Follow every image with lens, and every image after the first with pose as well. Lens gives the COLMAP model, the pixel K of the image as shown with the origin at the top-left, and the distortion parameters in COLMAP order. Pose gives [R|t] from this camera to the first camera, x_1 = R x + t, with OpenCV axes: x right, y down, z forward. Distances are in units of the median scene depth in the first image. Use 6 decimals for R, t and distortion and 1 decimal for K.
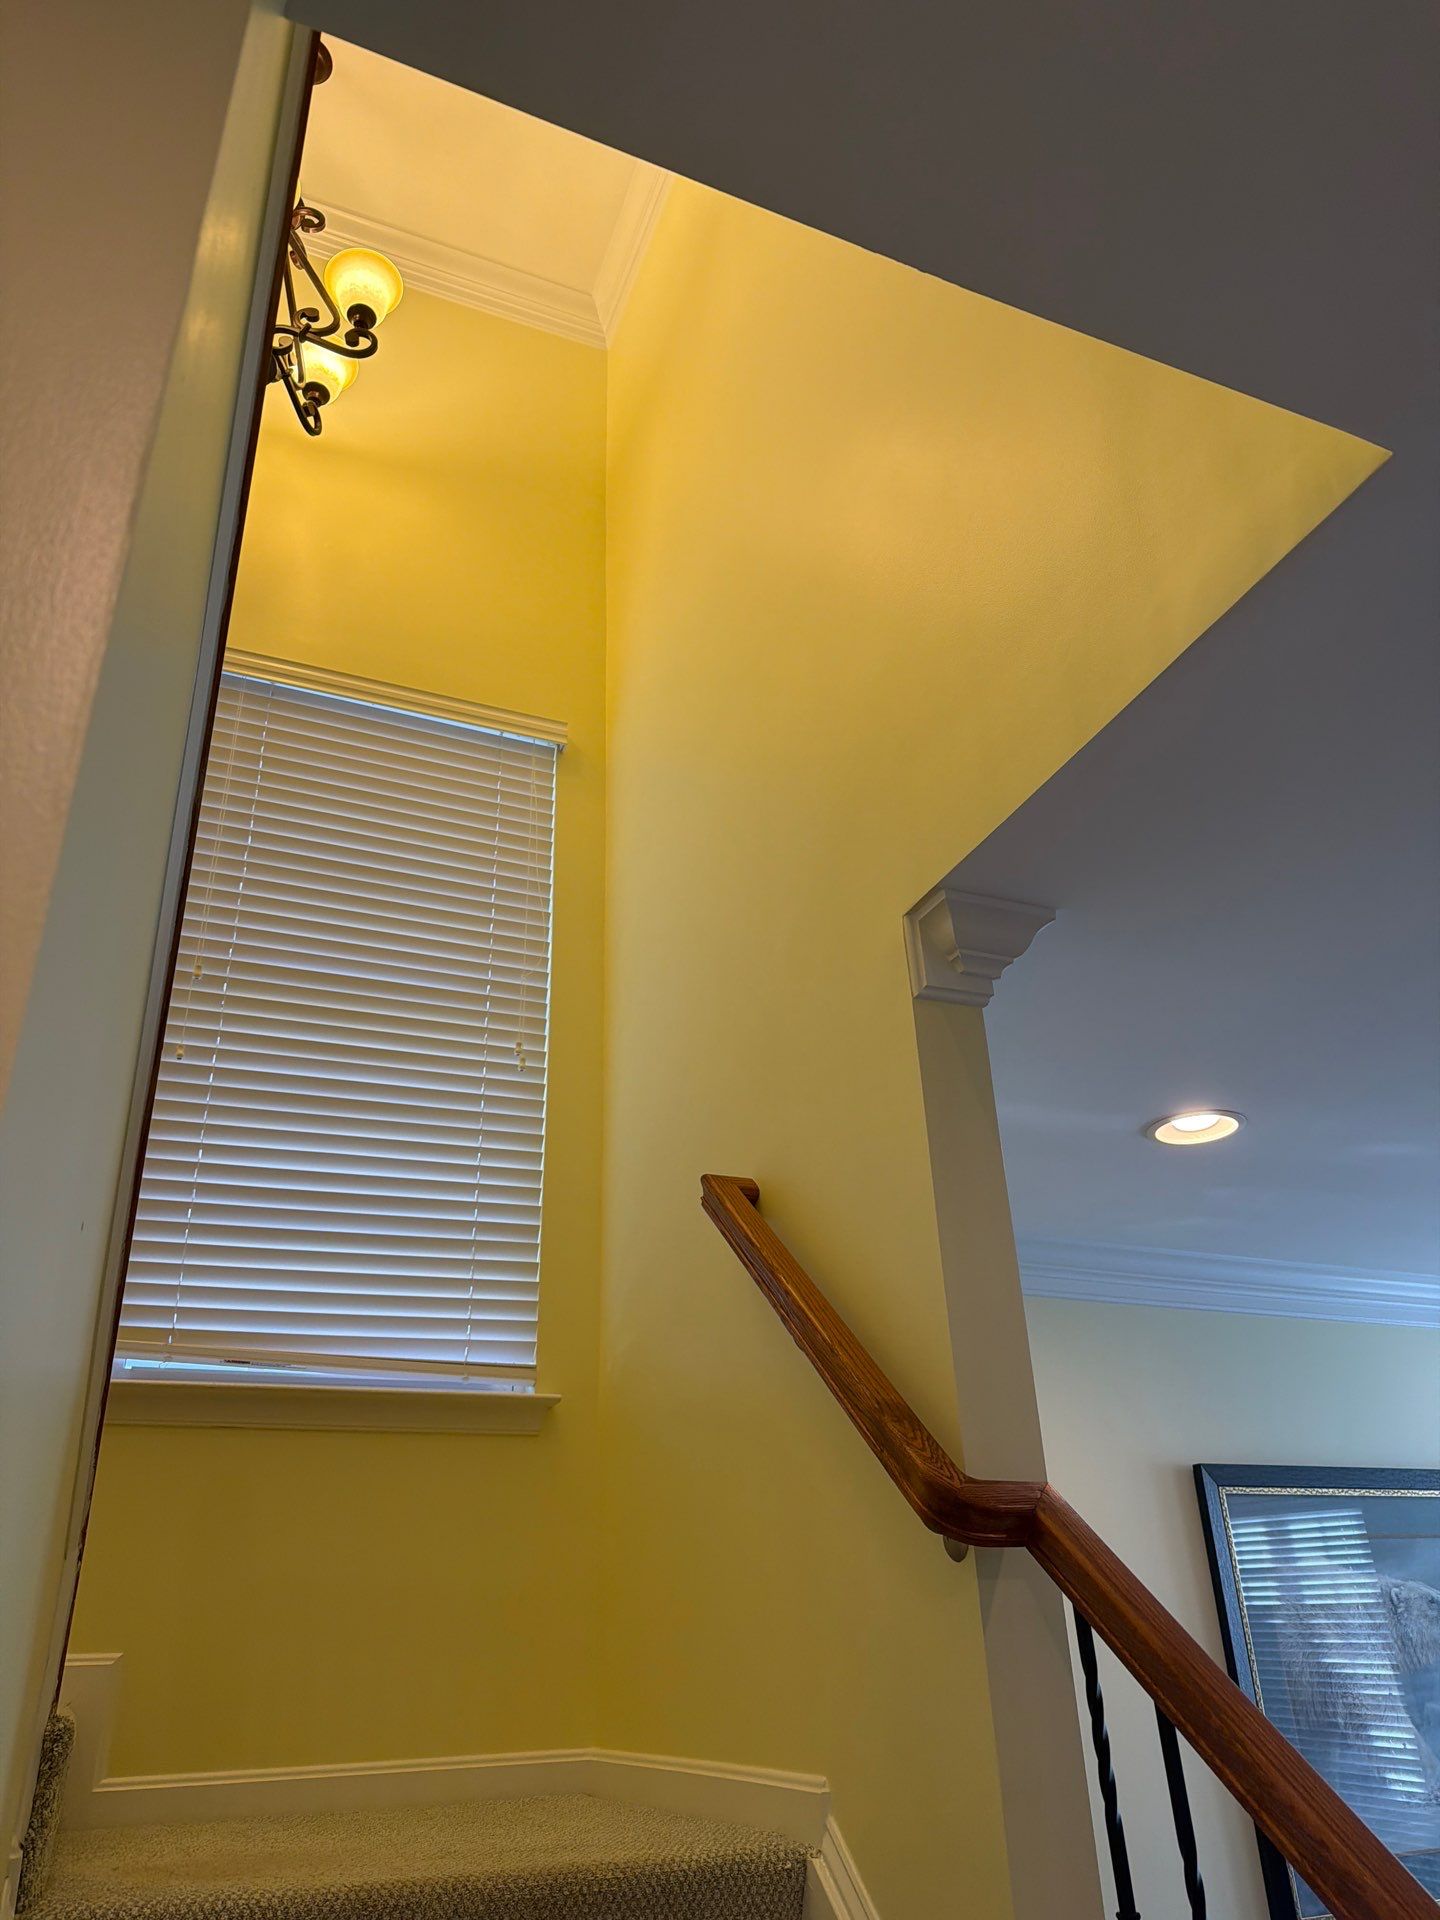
lens RADIAL K [[1316.1, 0, 736.5], [0, 1316.1, 947.2], [0, 0, 1]] dist [0.022563, -0.014896]
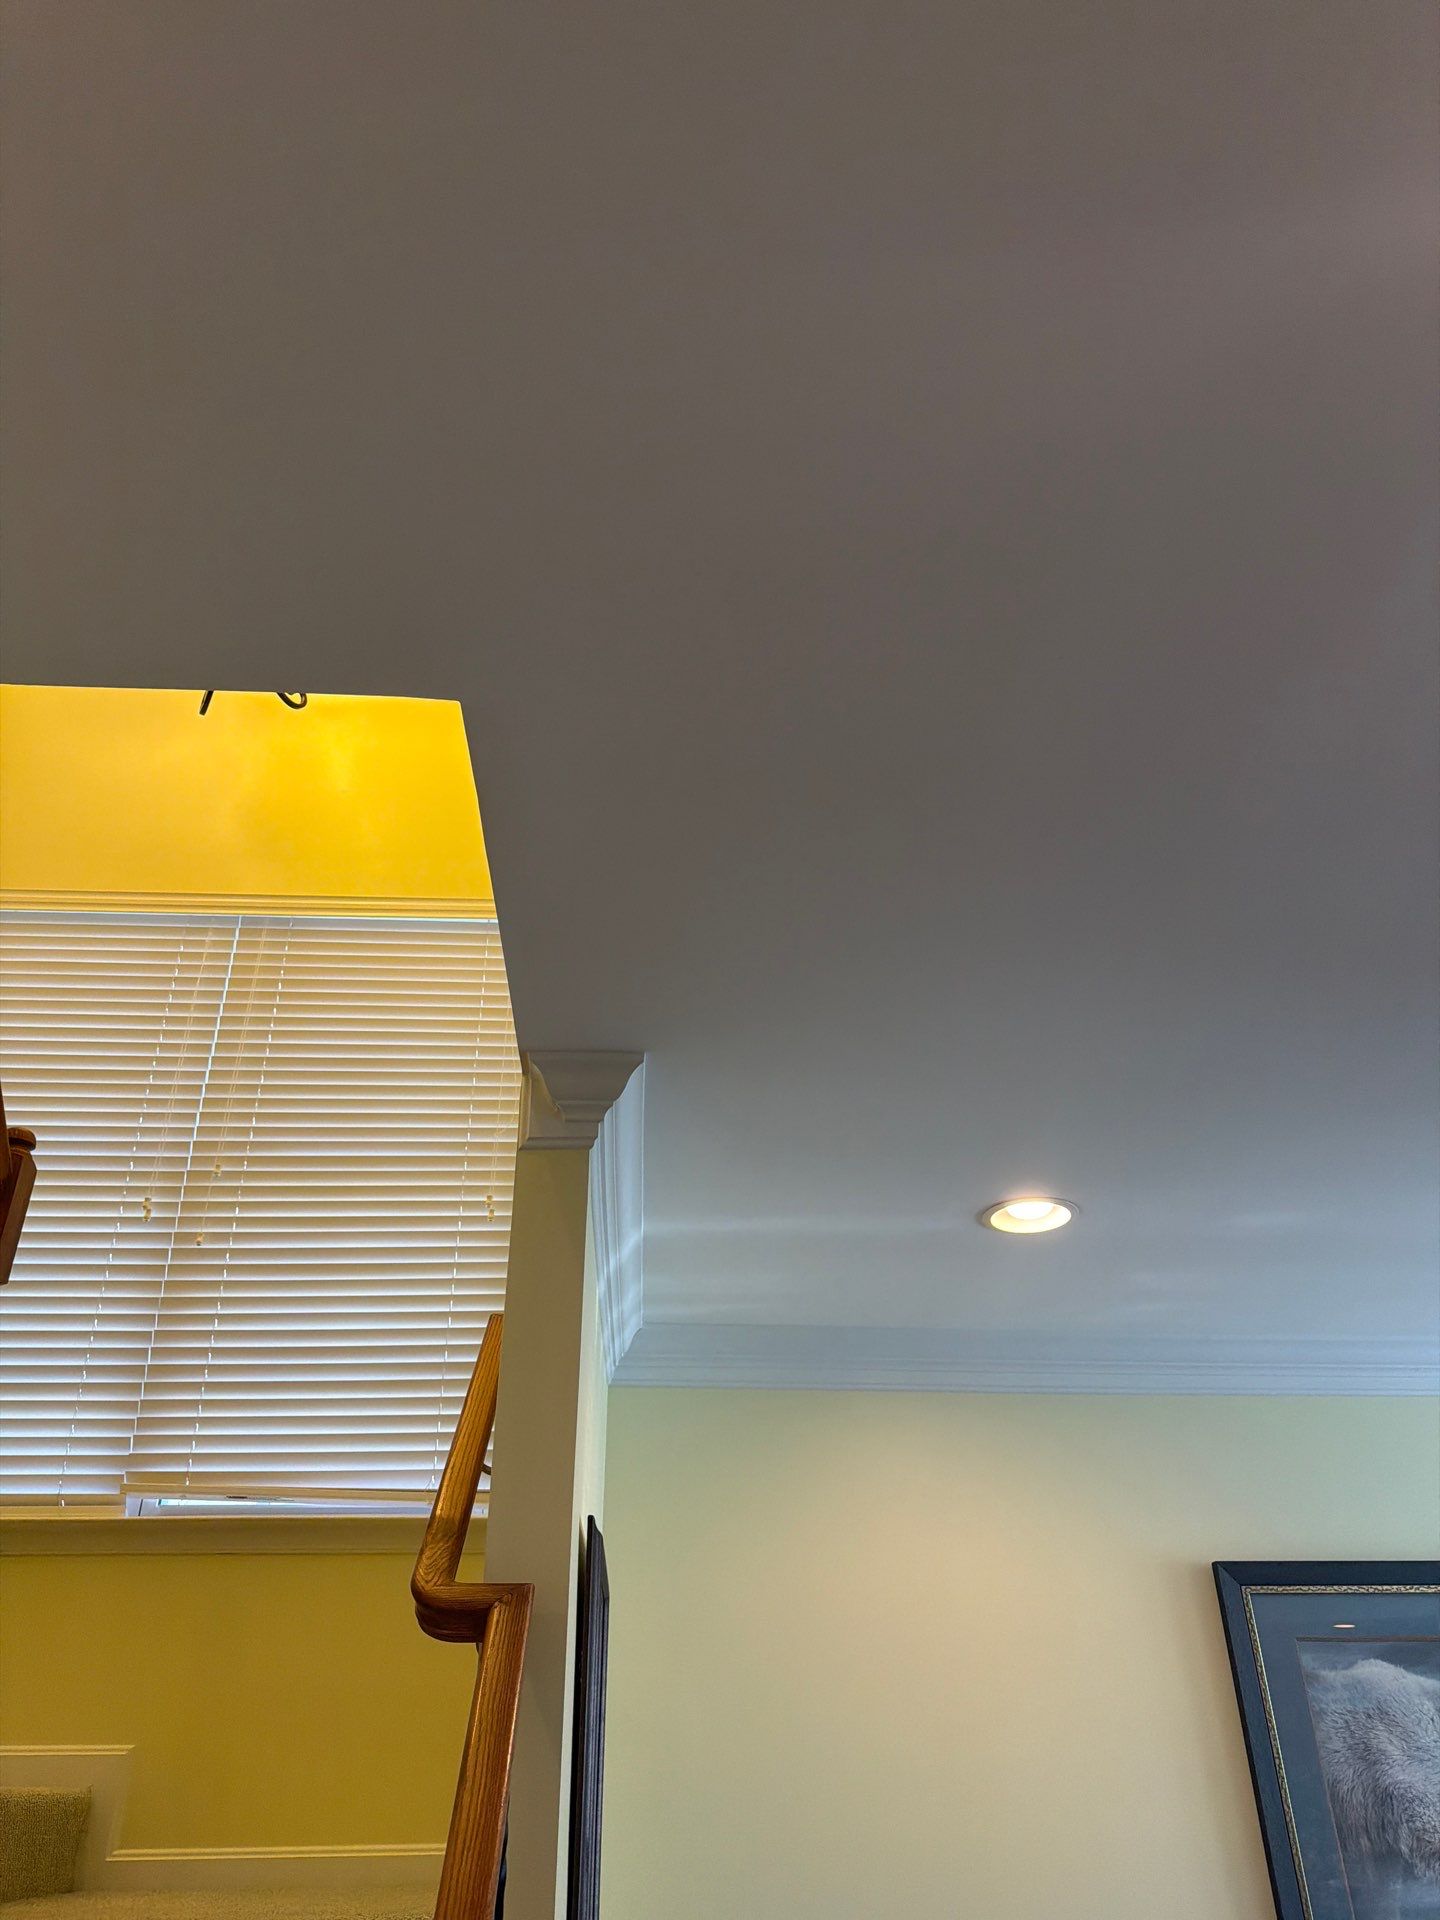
lens RADIAL K [[1309.4, 0, 728.1], [0, 1309.4, 965.5], [0, 0, 1]] dist [0.010051, -0.005249]
pose [[0.945865, -0.157242, -0.283927, 0.399712], [0.137990, 0.986631, -0.086712, 0.002665], [0.293766, 0.042838, 0.954917, -0.021709]]
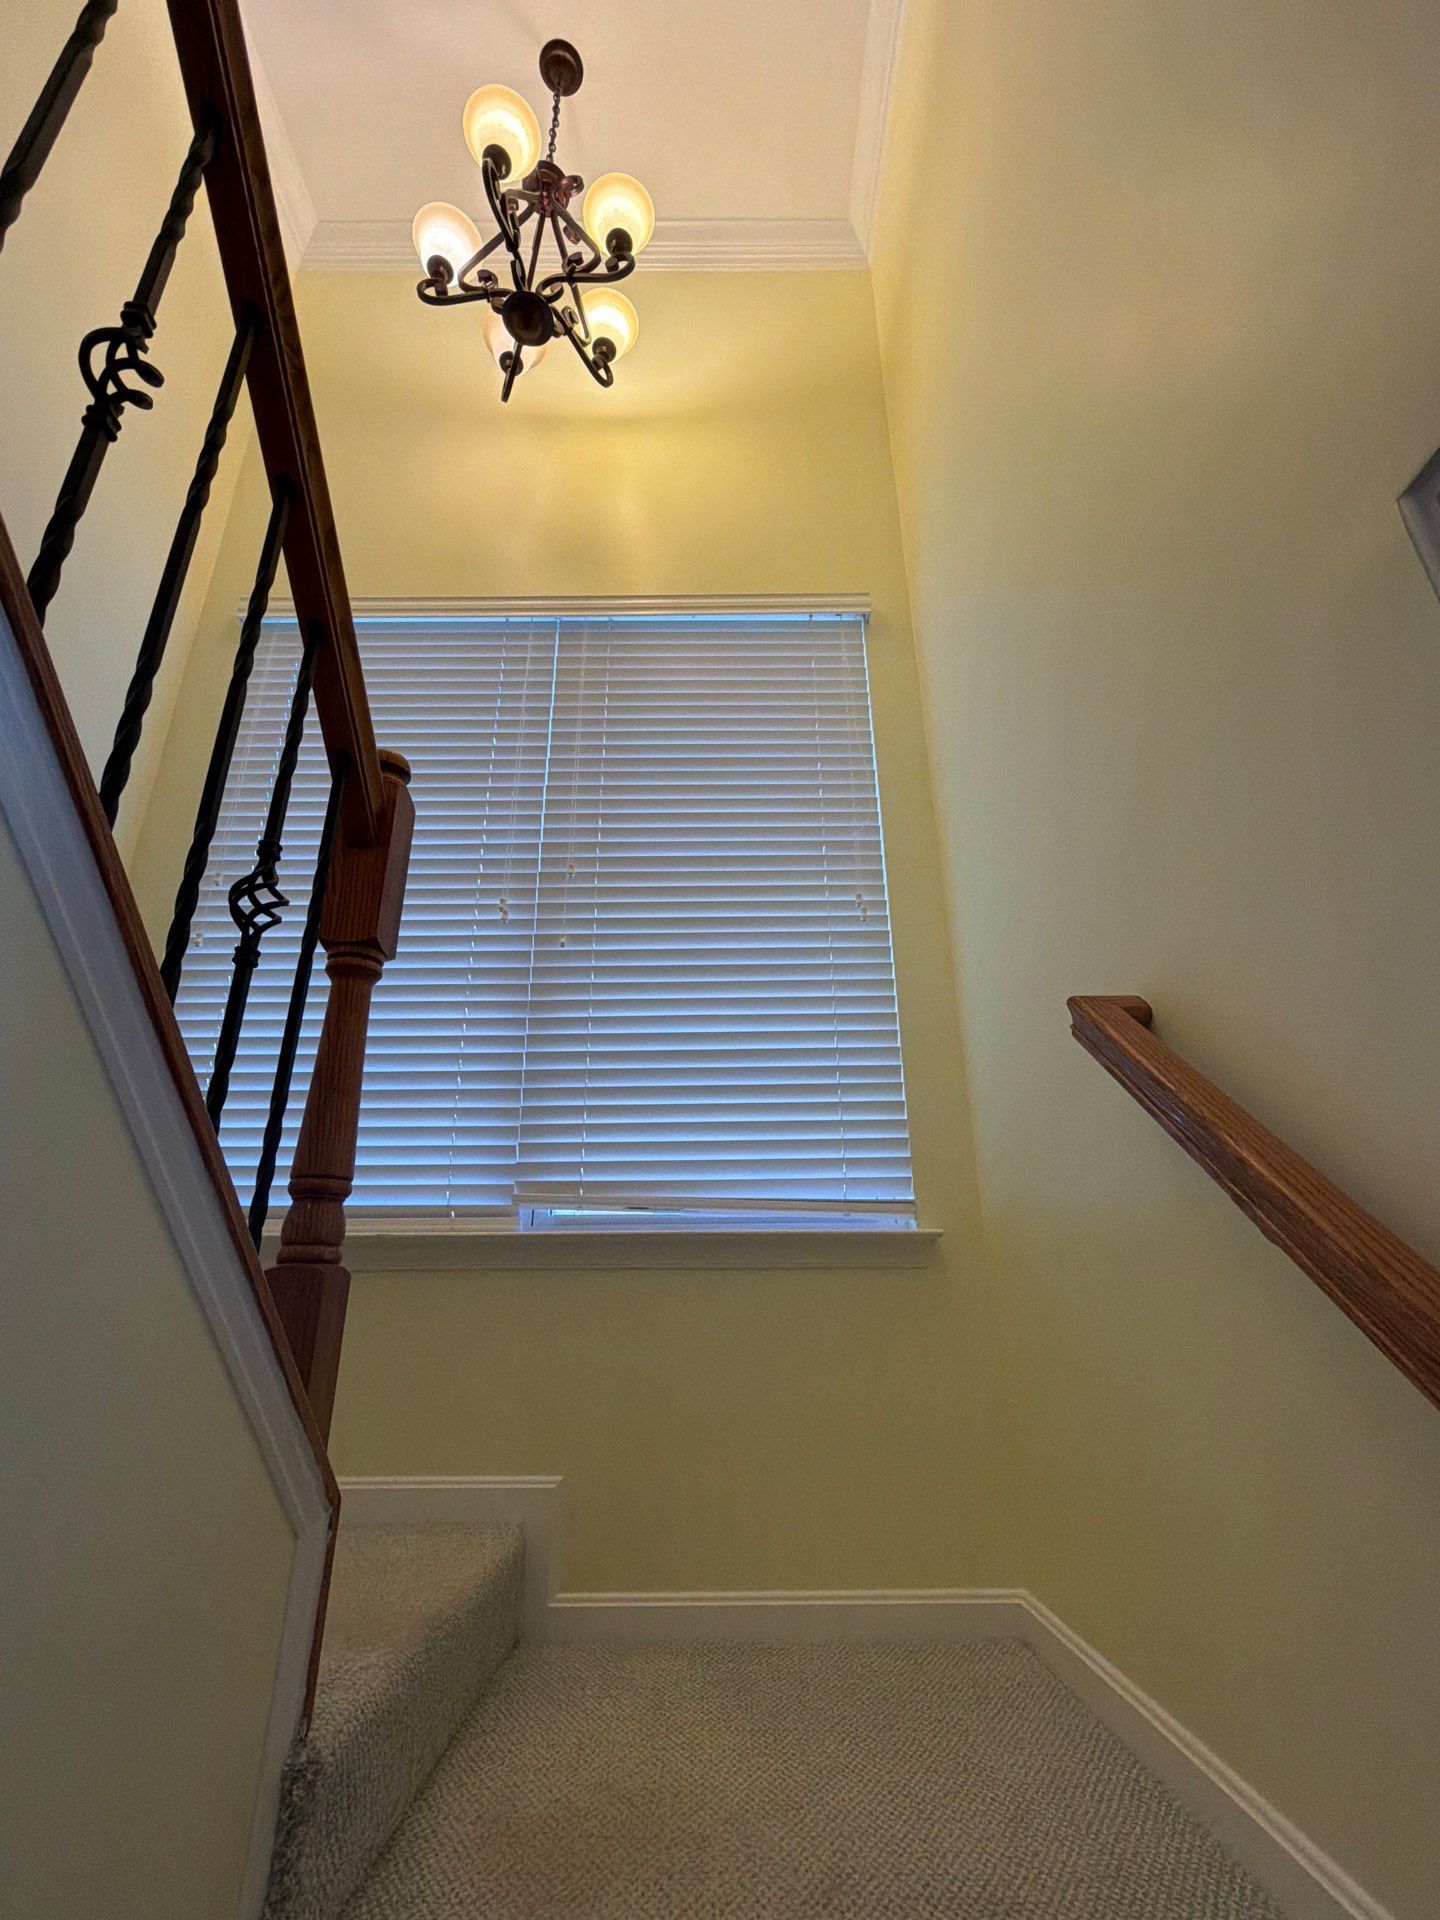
lens RADIAL K [[872.6, 0, 723.5], [0, 872.6, 955.2], [0, 0, 1]] dist [0.008099, -0.001611]
pose [[0.920801, -0.120877, -0.370830, -0.014143], [0.155479, 0.985714, 0.064761, 0.061217], [0.357705, -0.117289, 0.926440, 0.331093]]
